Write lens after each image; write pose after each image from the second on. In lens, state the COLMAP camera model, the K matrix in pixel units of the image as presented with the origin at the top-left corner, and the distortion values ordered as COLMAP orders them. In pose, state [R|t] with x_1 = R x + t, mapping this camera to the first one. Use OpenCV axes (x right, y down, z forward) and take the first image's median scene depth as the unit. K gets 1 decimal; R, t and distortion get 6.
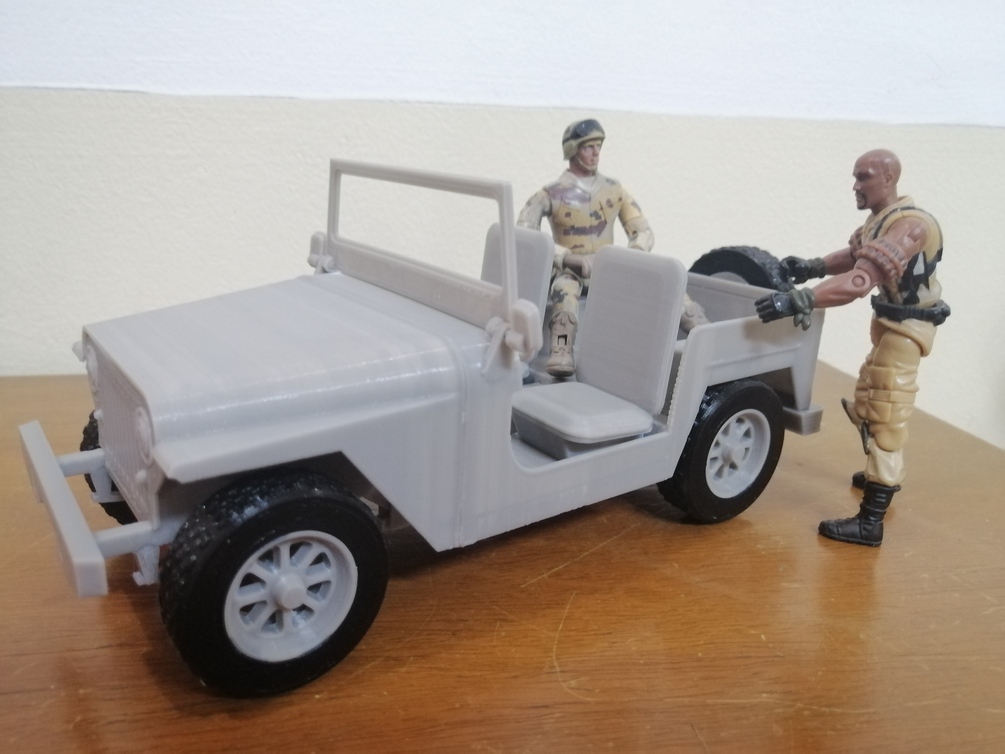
lens RADIAL K [[786.0, 0, 502.5], [0, 786.0, 377.0], [0, 0, 1]] dist [-0.052518, 0.065263]
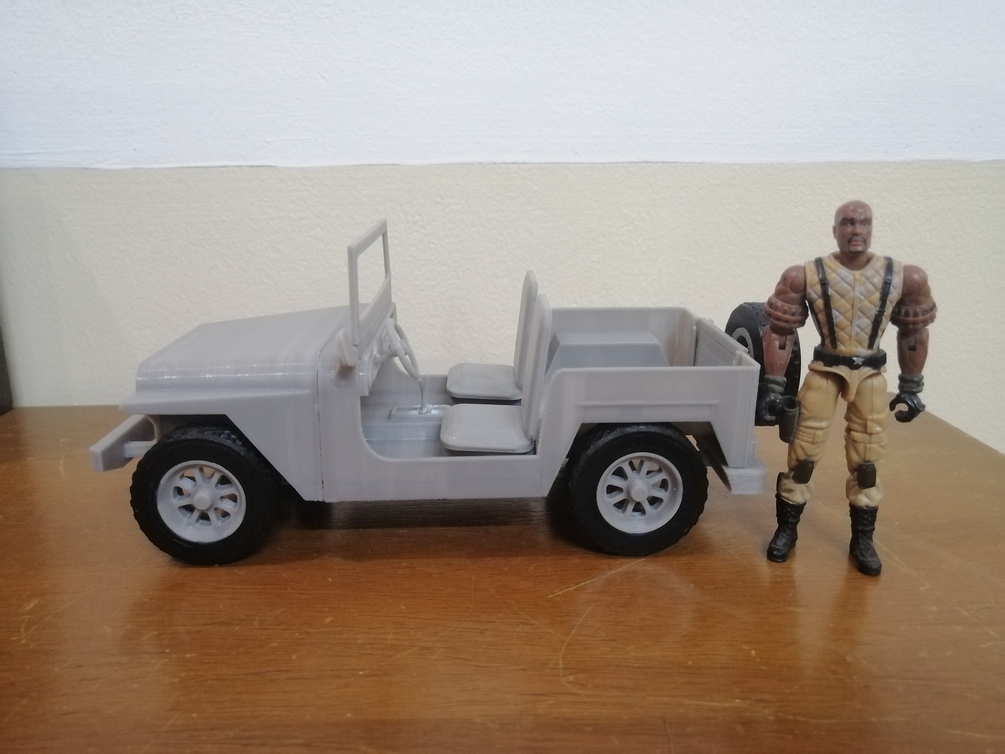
lens RADIAL K [[776.9, 0, 502.5], [0, 776.9, 377.0], [0, 0, 1]] dist [-0.053234, 0.076364]
pose [[0.984922, 0.005555, -0.172908, 0.164320], [-0.011347, 0.999407, -0.032522, -0.020497], [0.172625, 0.033994, 0.984401, -0.158682]]
